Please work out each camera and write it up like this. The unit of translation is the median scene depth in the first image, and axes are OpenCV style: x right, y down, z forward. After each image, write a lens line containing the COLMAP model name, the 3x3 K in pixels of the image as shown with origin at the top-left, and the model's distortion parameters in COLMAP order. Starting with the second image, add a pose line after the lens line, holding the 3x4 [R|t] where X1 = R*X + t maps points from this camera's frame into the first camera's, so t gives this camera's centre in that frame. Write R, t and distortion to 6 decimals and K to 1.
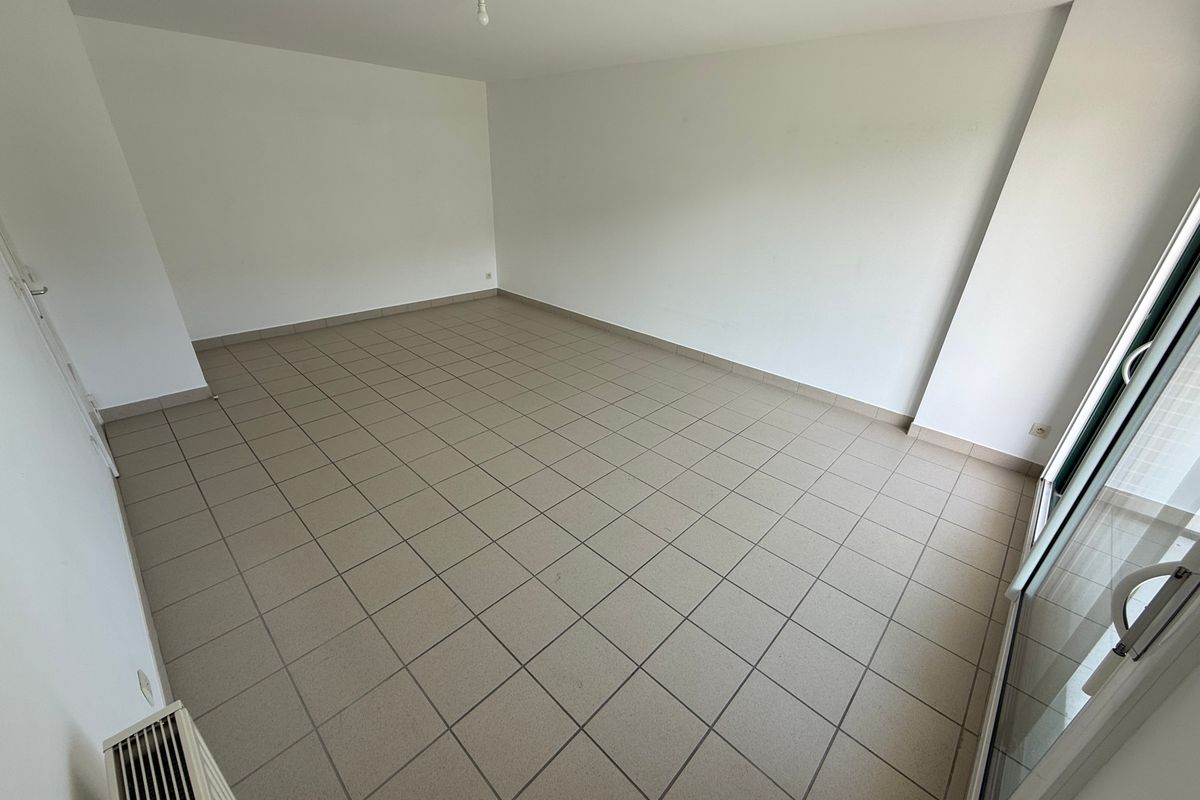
lens RADIAL K [[479.2, 0, 596.6], [0, 479.2, 401.4], [0, 0, 1]] dist [-0.000804, 0.000103]
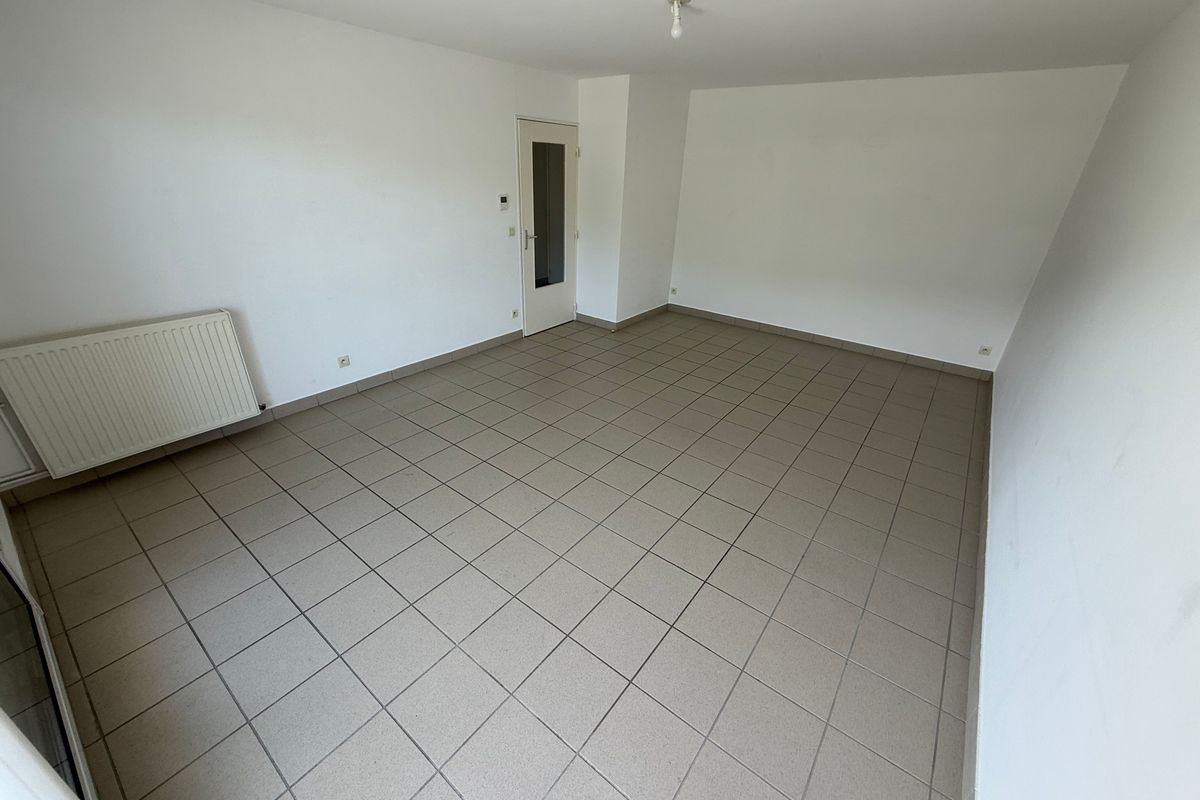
lens RADIAL K [[479.2, 0, 596.6], [0, 479.2, 401.4], [0, 0, 1]] dist [-0.000804, 0.000103]
pose [[0.107071, 0.416714, -0.902710, 0.863642], [-0.471800, 0.820491, 0.322799, -0.375768], [0.875180, 0.391336, 0.284457, 0.790039]]
